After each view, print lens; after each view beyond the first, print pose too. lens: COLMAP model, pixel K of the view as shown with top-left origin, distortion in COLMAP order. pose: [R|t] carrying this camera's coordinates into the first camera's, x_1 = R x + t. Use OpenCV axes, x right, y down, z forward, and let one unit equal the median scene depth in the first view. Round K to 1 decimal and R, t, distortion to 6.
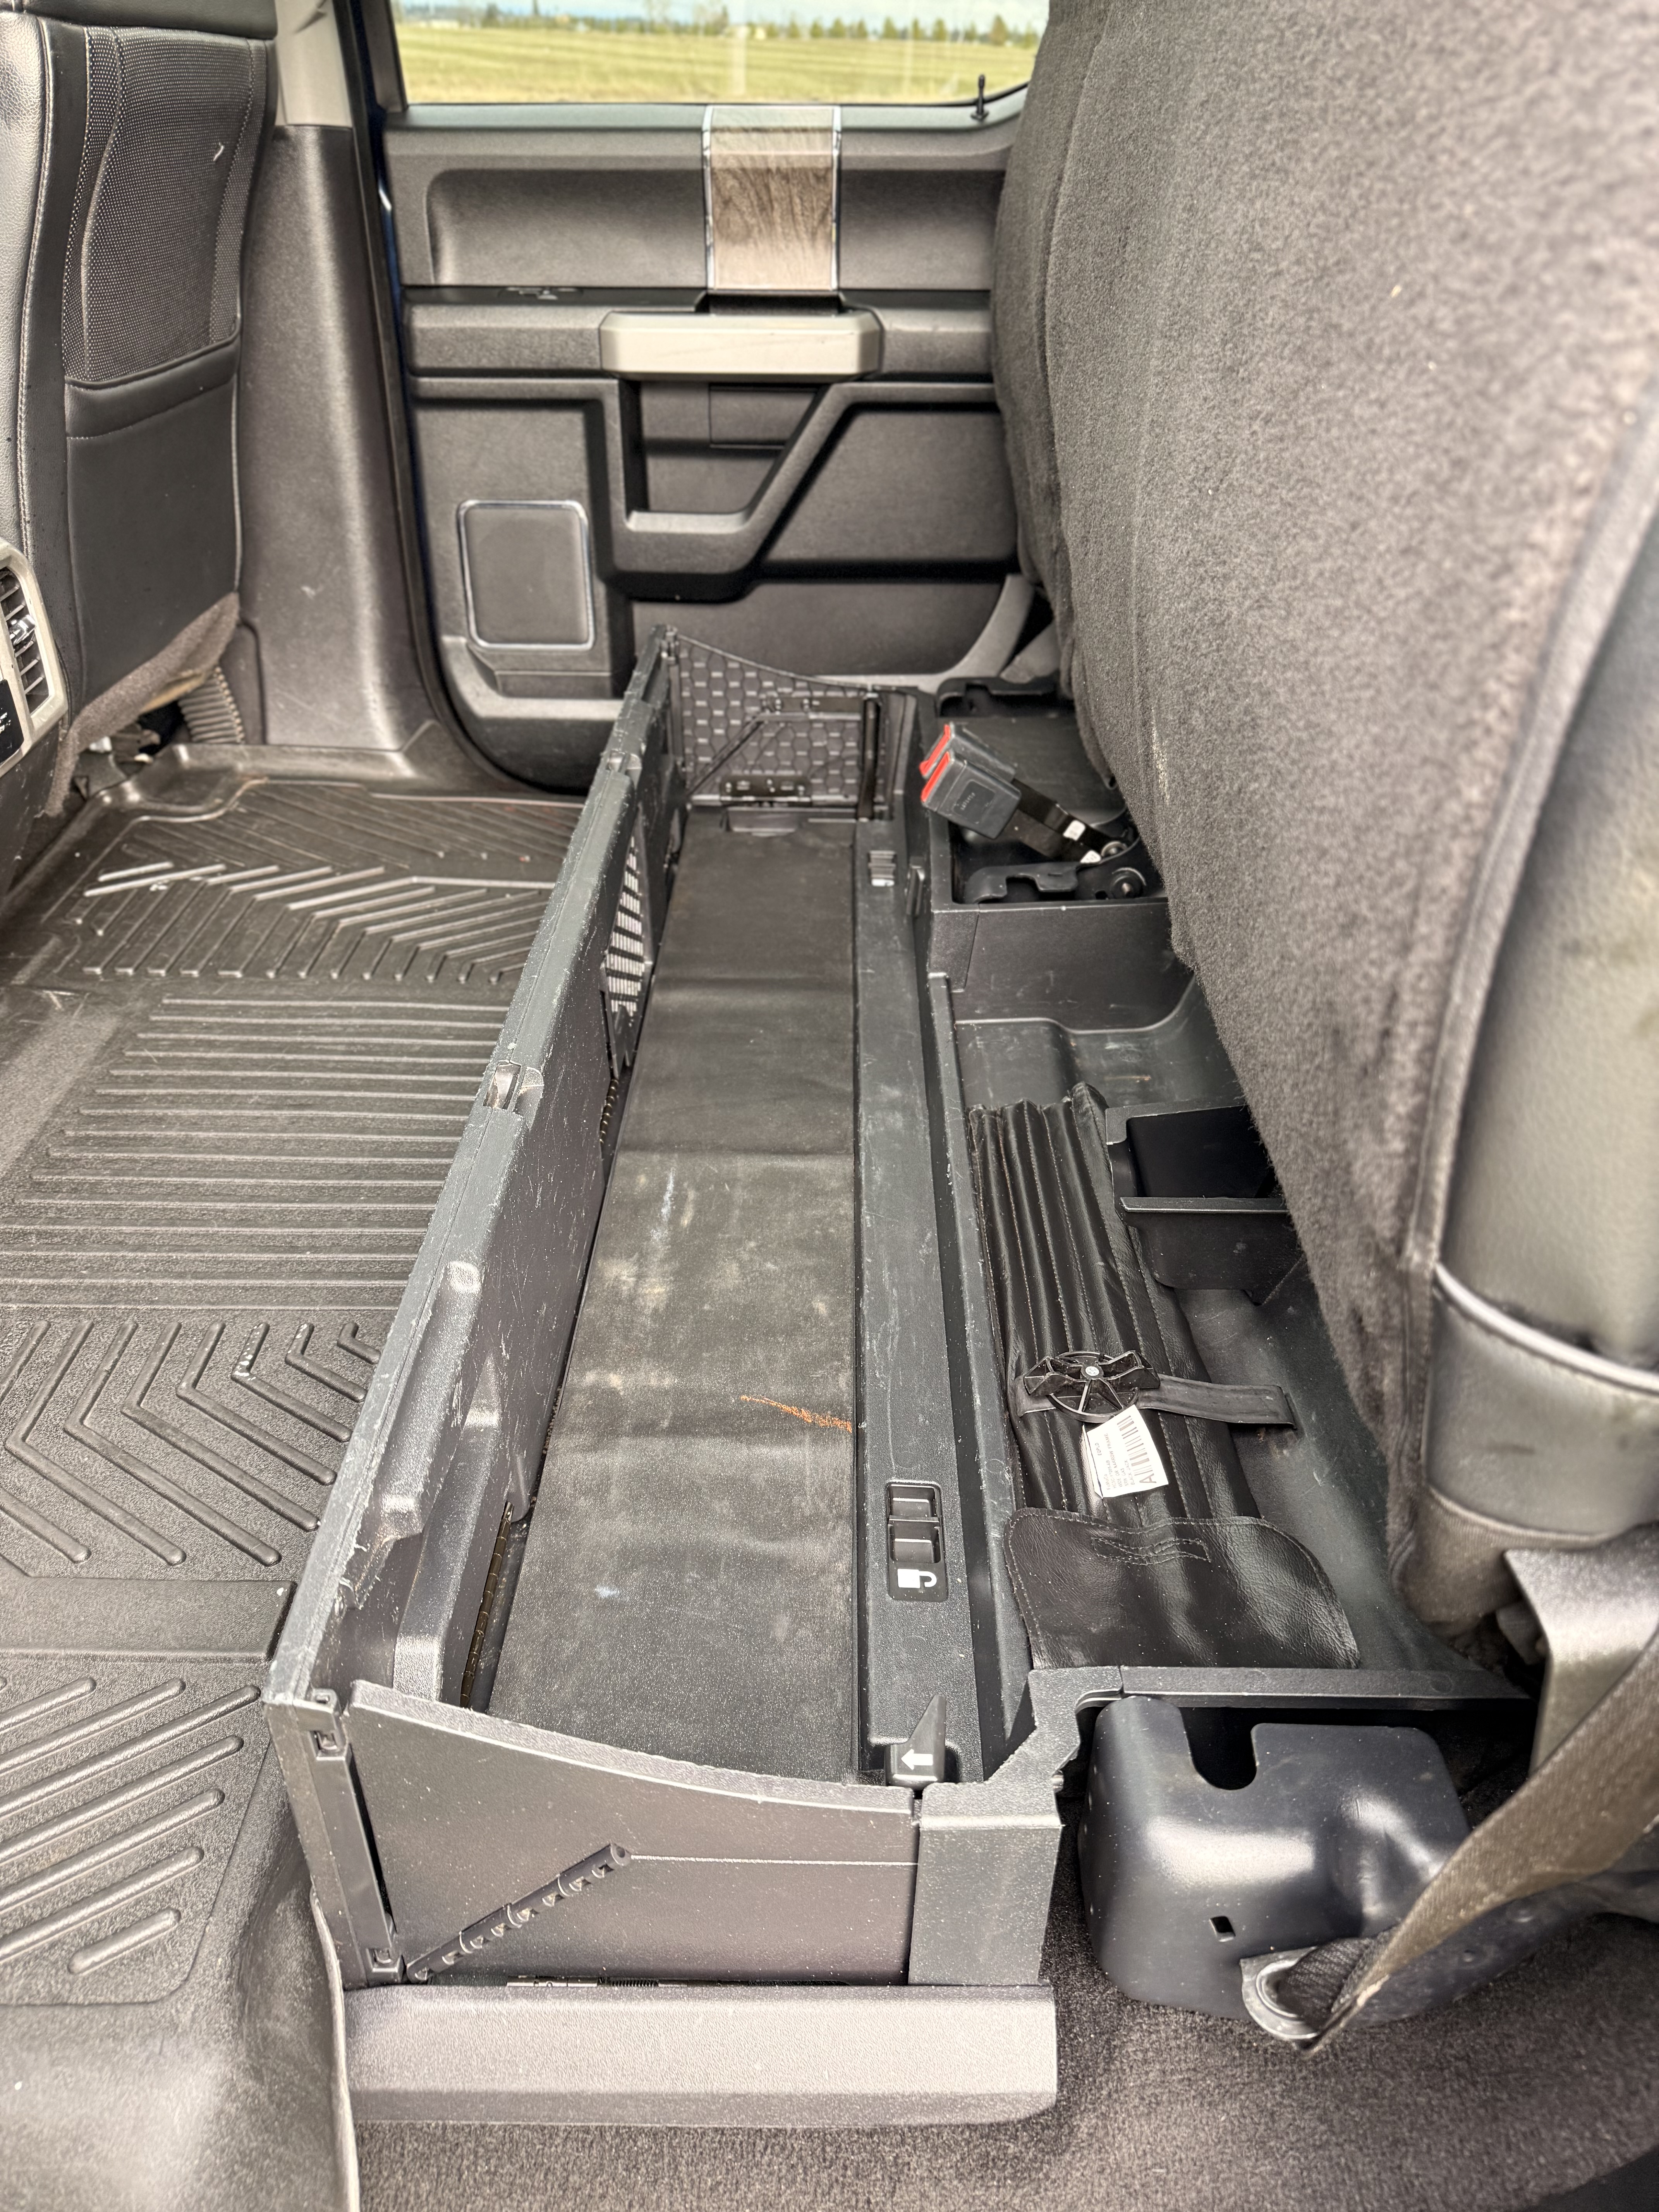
lens RADIAL K [[1569.0, 0, 837.1], [0, 1569.0, 1112.5], [0, 0, 1]] dist [0.054438, -0.072570]
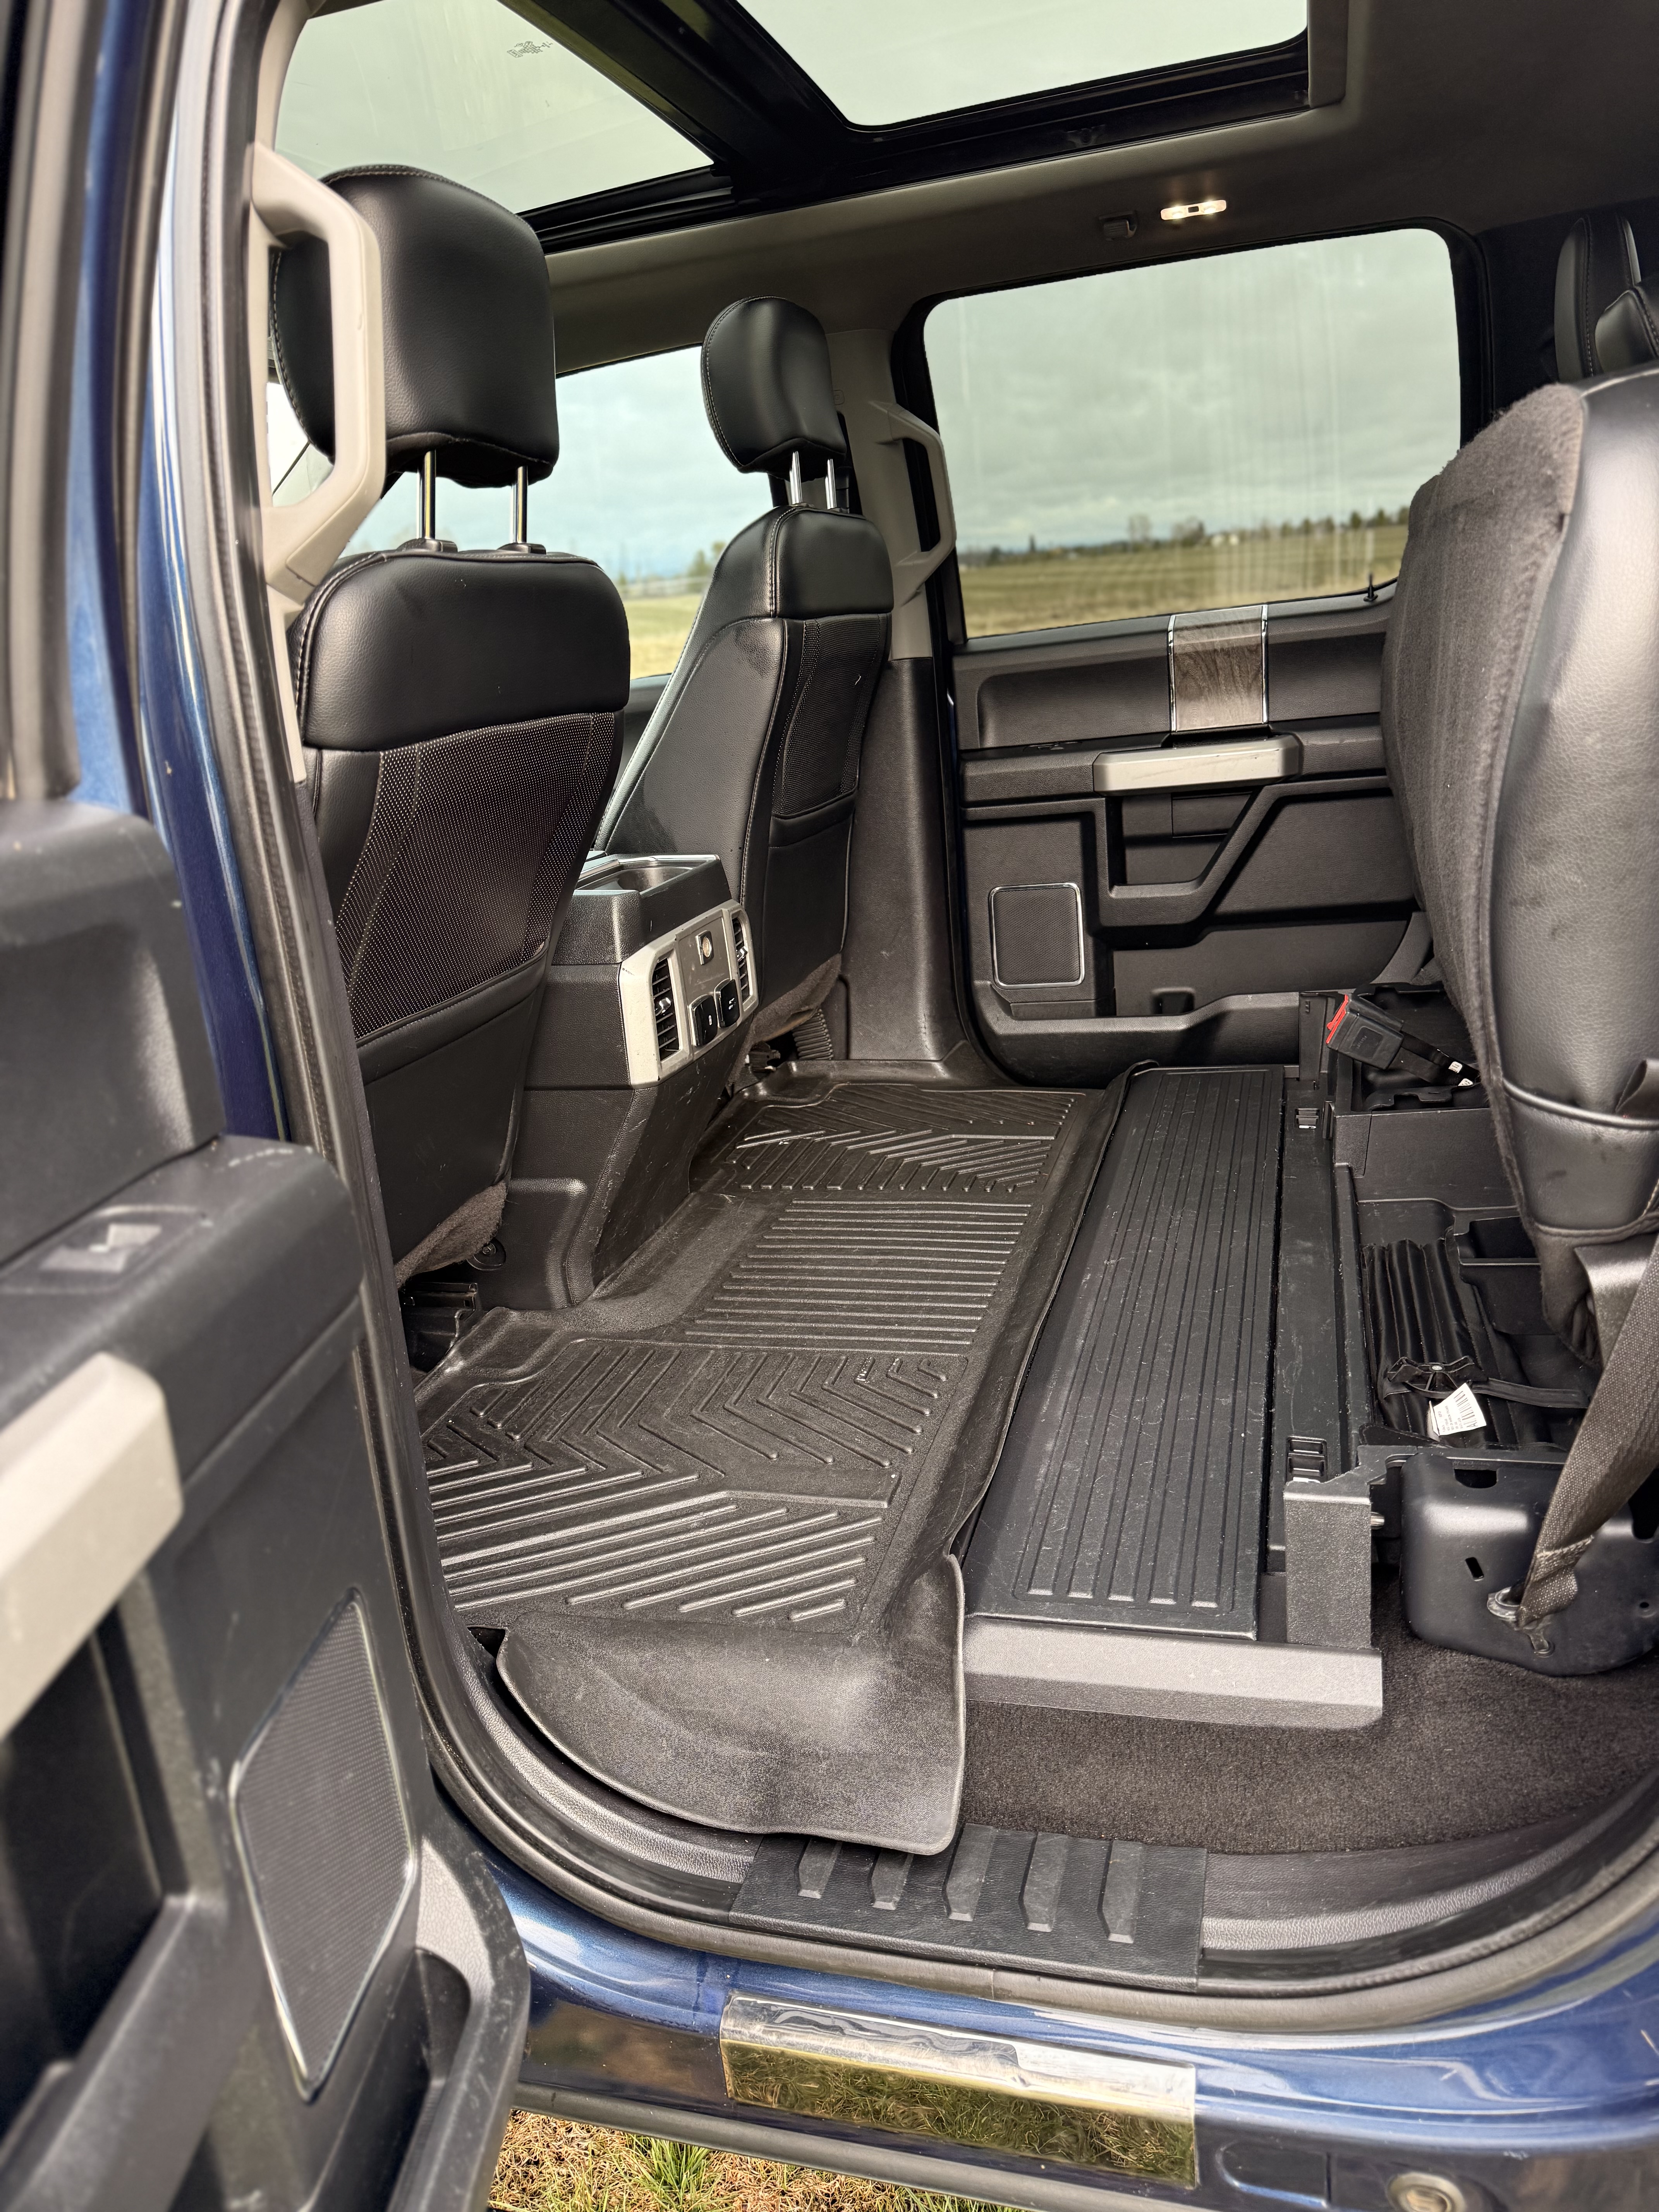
lens RADIAL K [[1586.0, 0, 828.9], [0, 1586.0, 1122.4], [0, 0, 1]] dist [0.047006, -0.050638]
pose [[0.955156, -0.025874, -0.294970, 0.039157], [-0.050950, 0.966955, -0.249803, 0.196576], [0.291686, 0.253630, 0.922275, -0.325758]]
